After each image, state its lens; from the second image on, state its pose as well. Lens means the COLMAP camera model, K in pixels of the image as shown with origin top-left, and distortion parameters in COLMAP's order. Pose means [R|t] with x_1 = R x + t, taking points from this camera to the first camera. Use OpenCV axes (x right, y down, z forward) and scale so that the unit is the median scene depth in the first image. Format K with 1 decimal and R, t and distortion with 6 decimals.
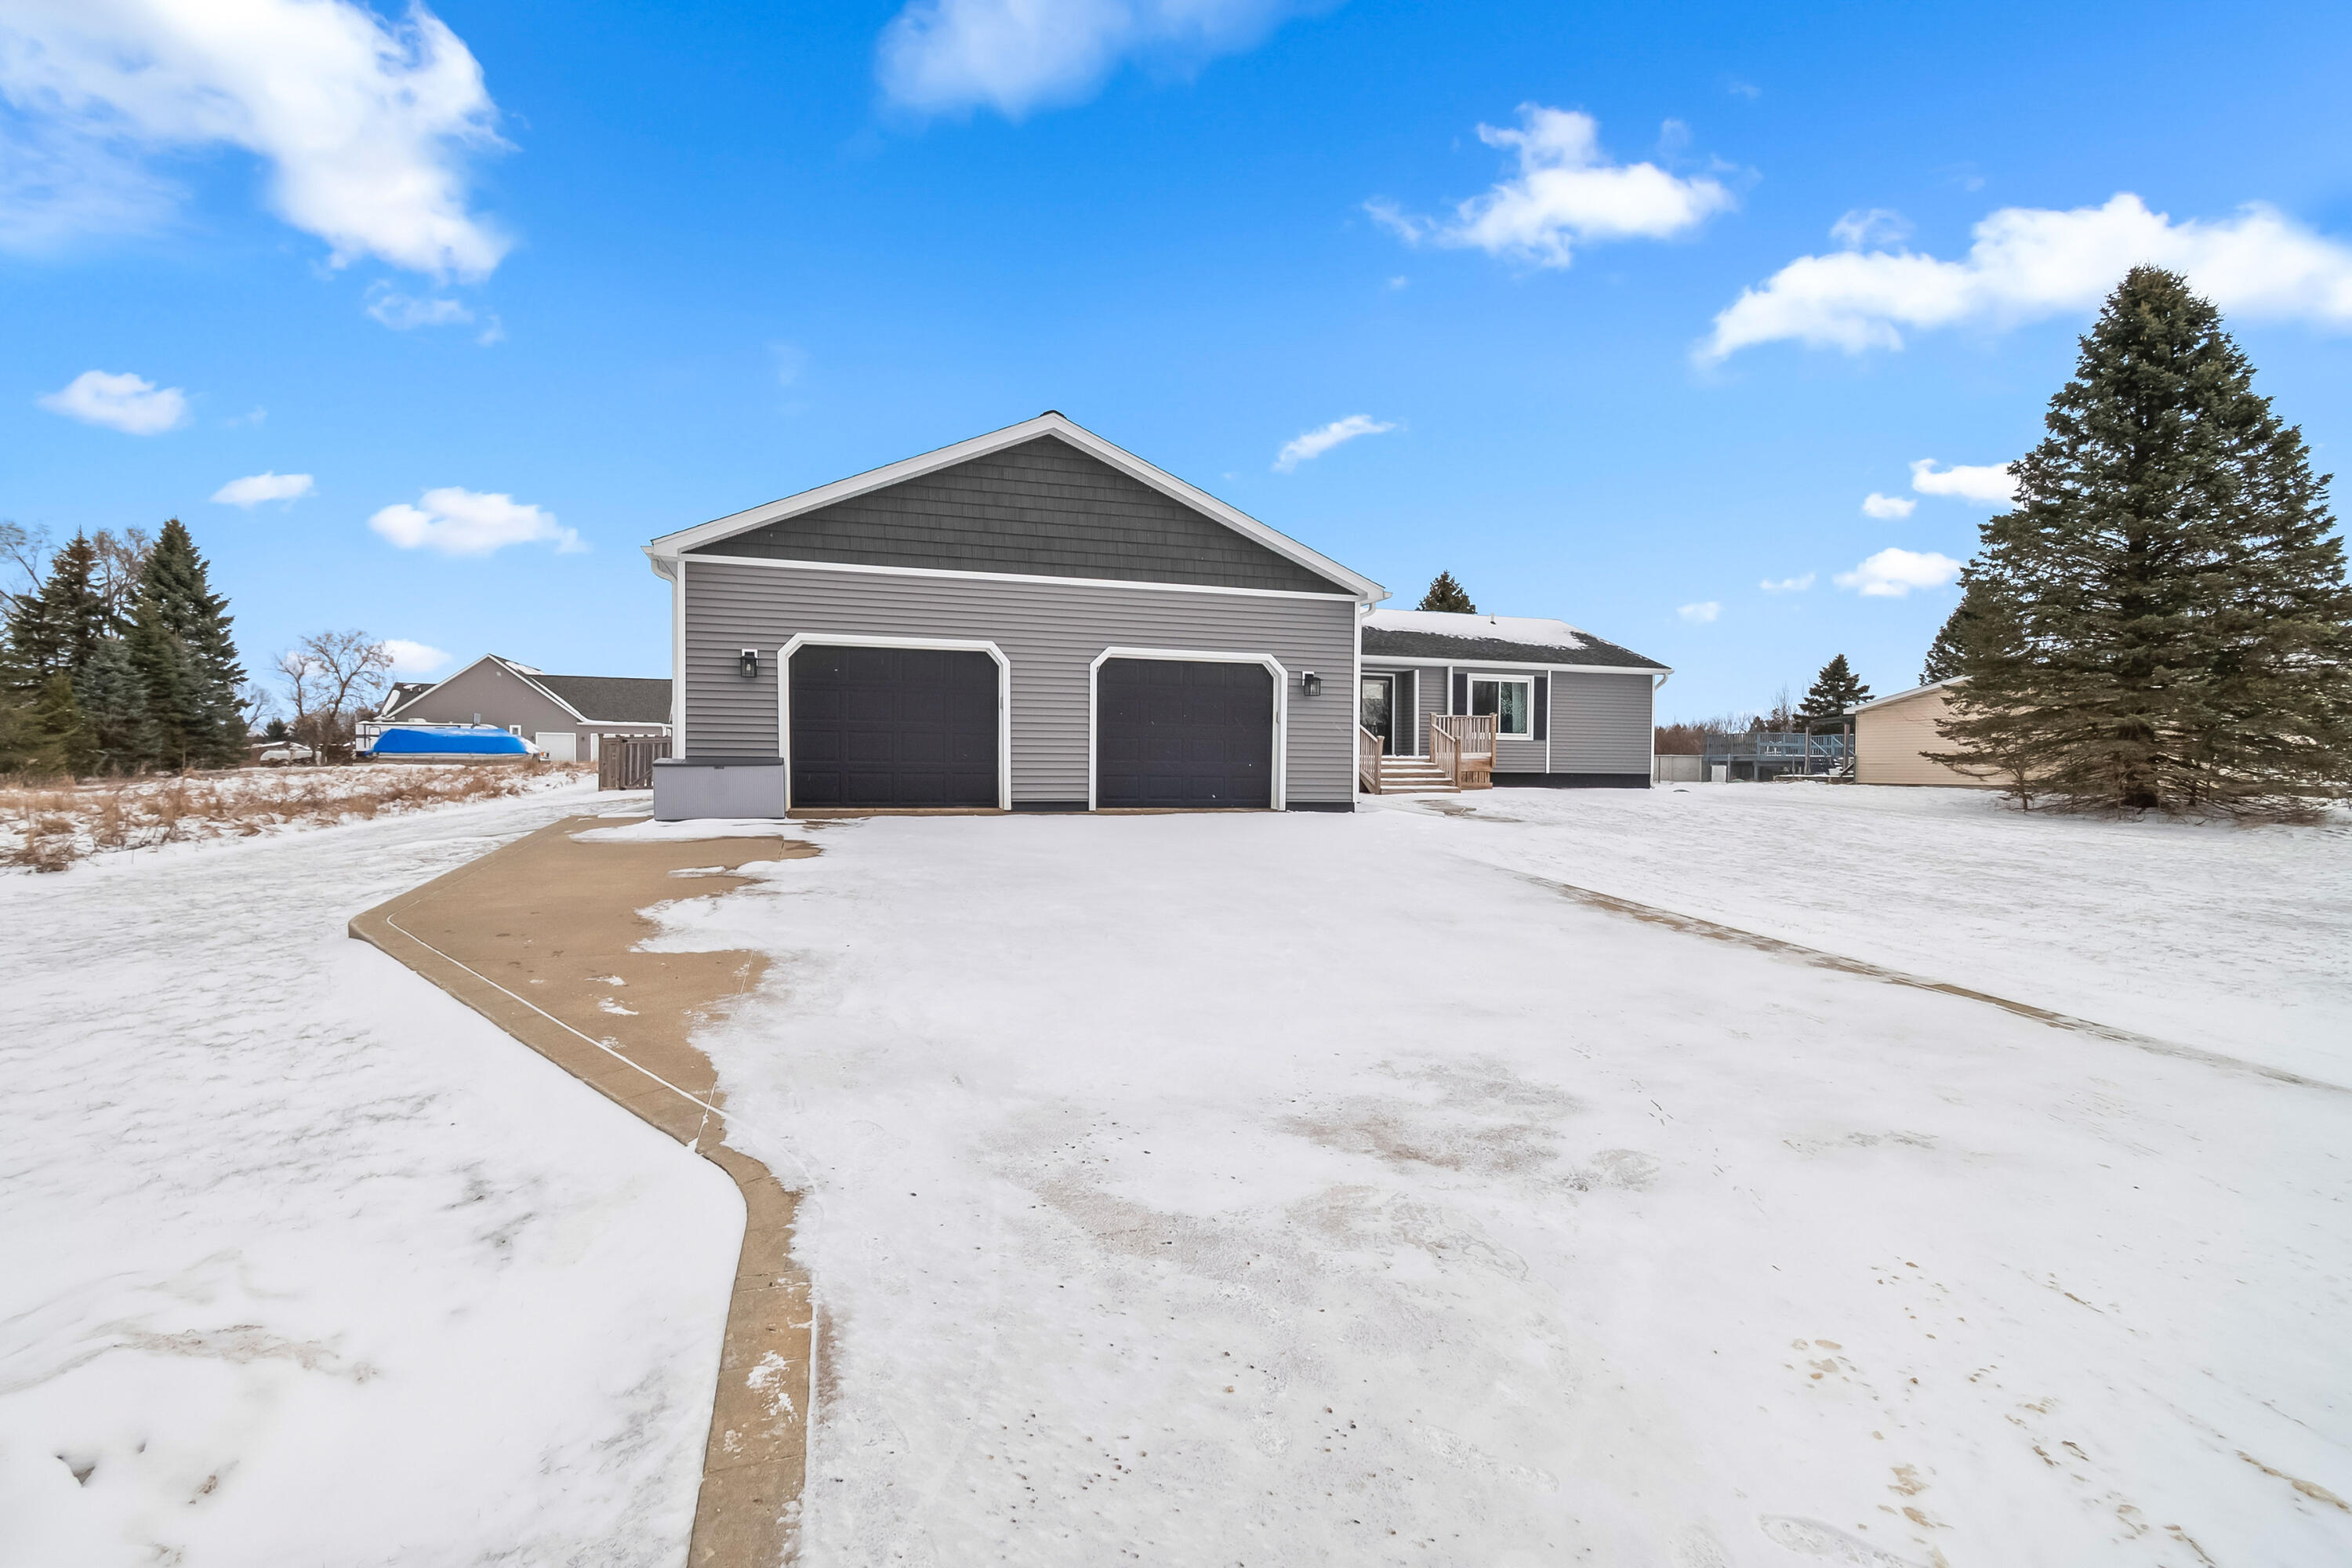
lens RADIAL K [[1025.7, 0, 1142.9], [0, 1025.7, 780.0], [0, 0, 1]] dist [0.002559, -0.000741]
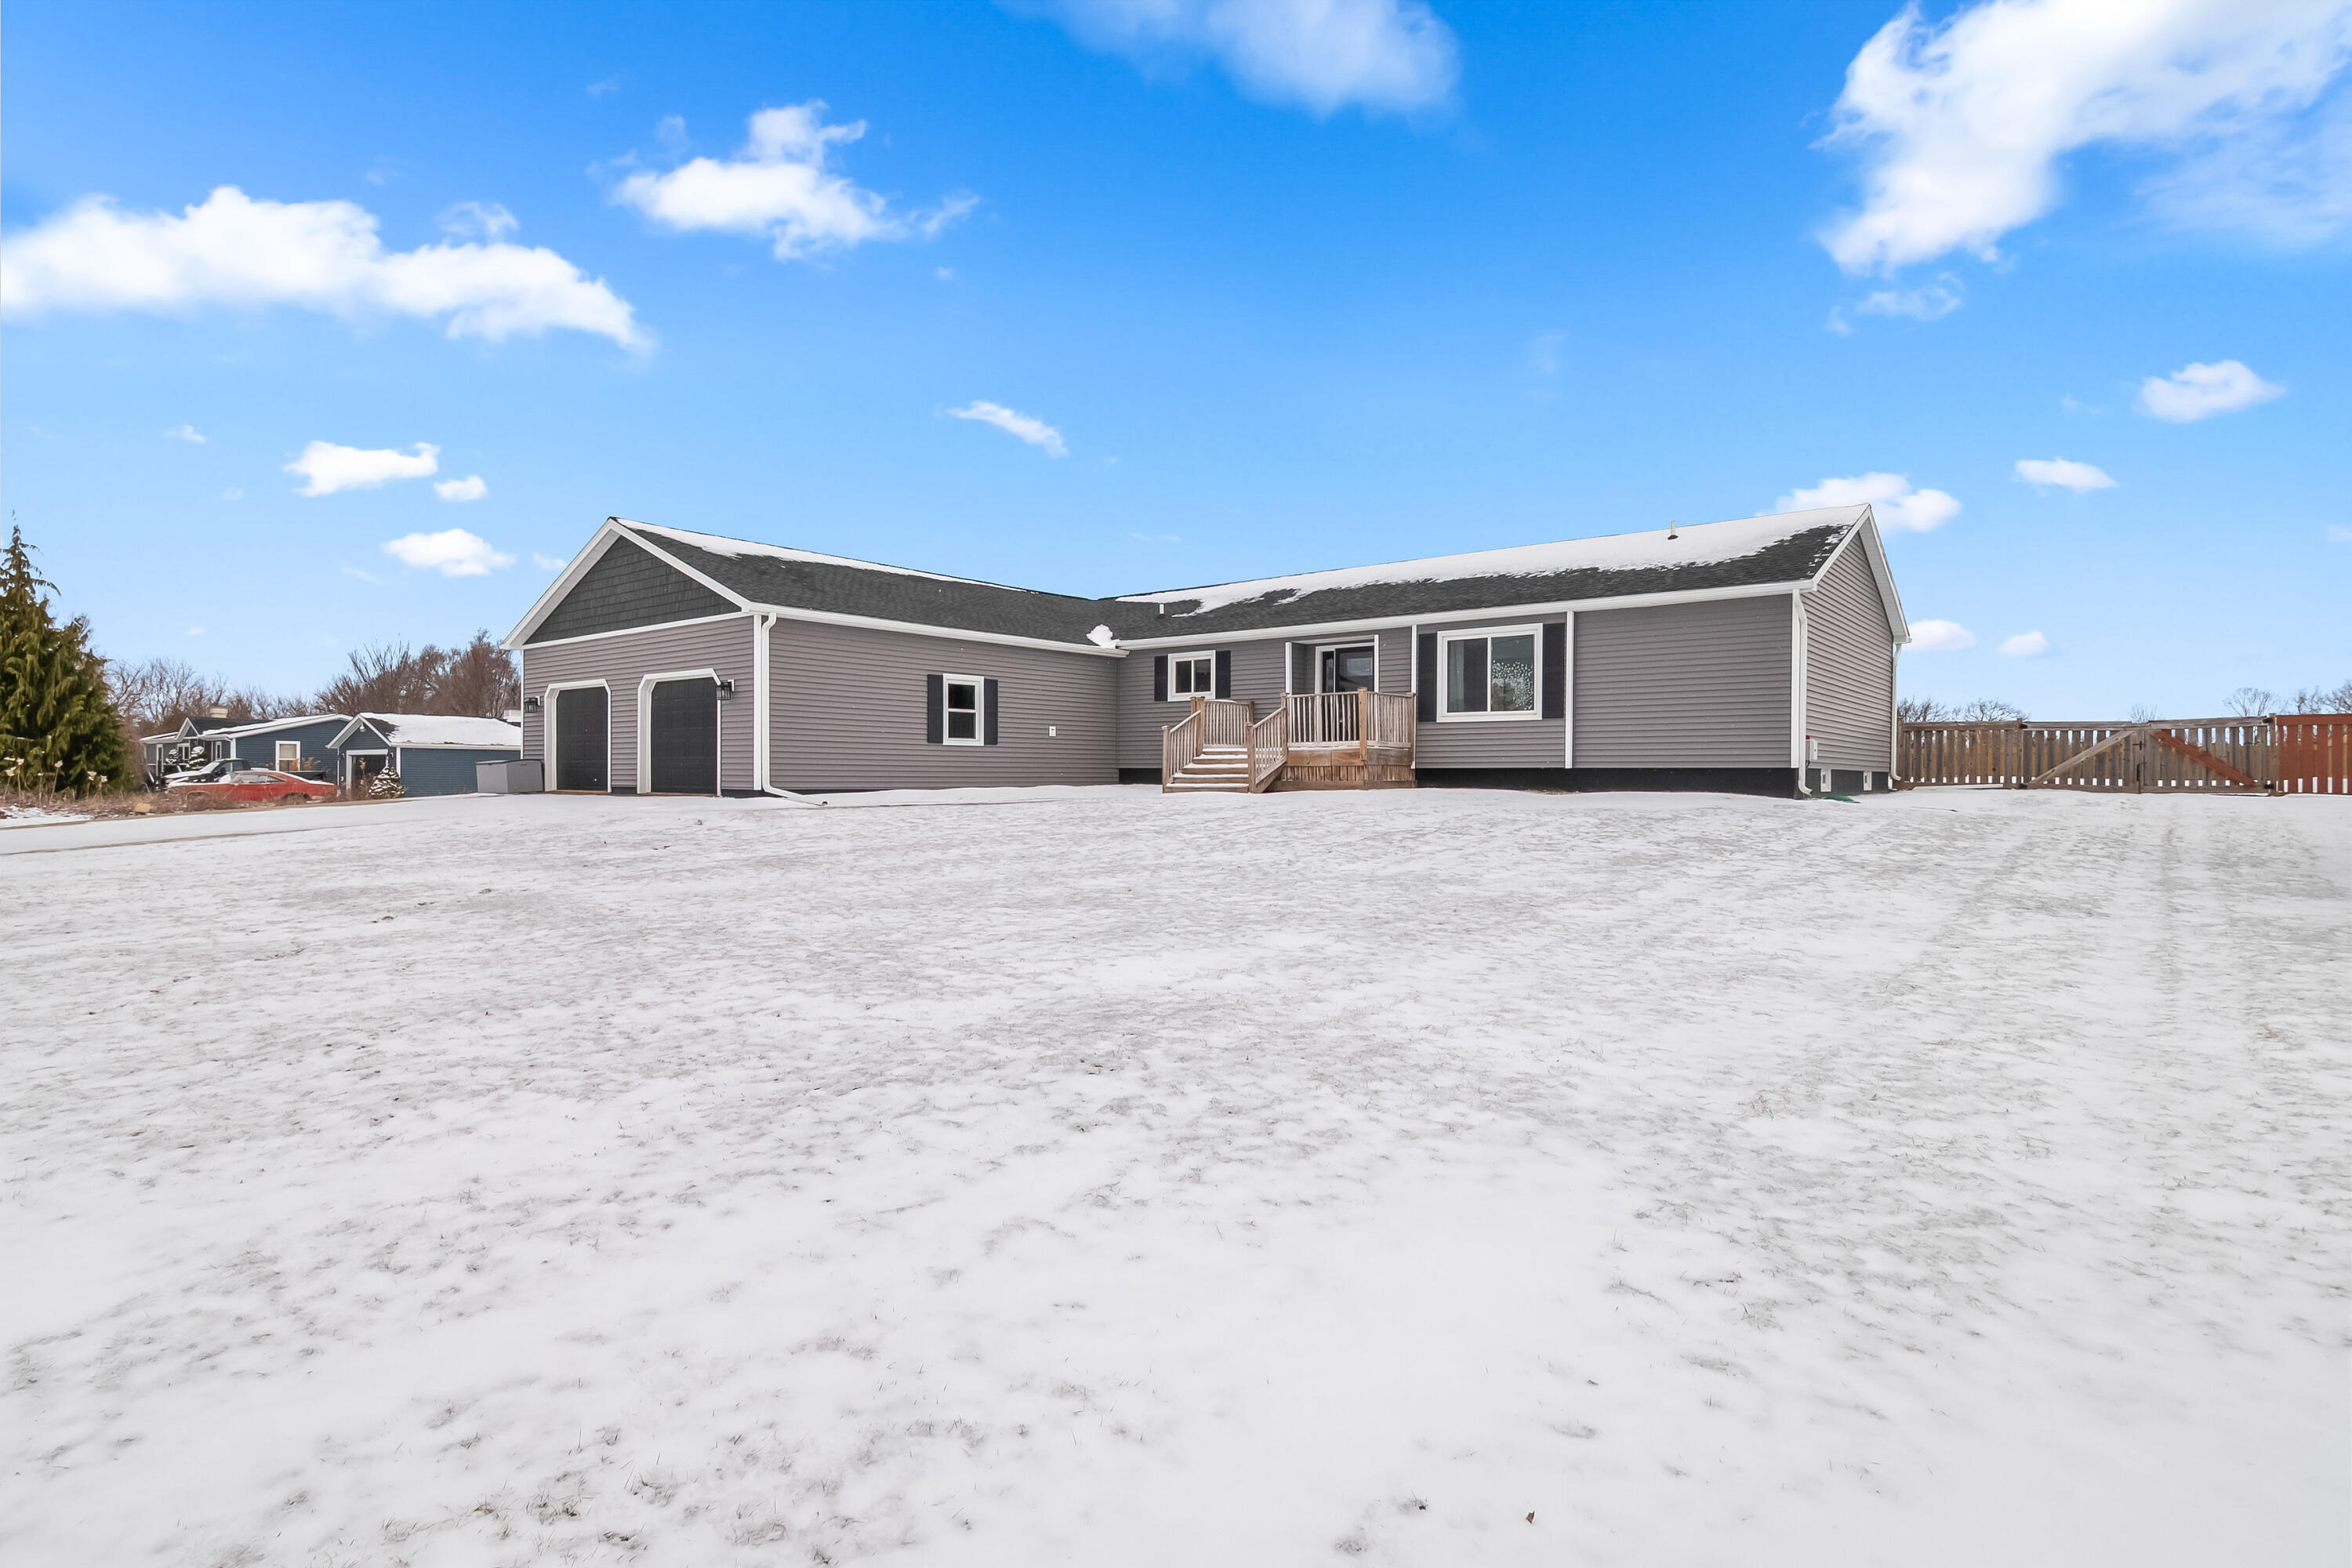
lens RADIAL K [[1225.1, 0, 1176.0], [0, 1225.1, 784.0], [0, 0, 1]] dist [0.000322, -0.000029]
pose [[0.550033, -0.002046, -0.835141, 1.680313], [-0.009533, 0.999916, -0.008728, 0.023728], [0.835089, 0.012762, 0.549967, 0.659803]]
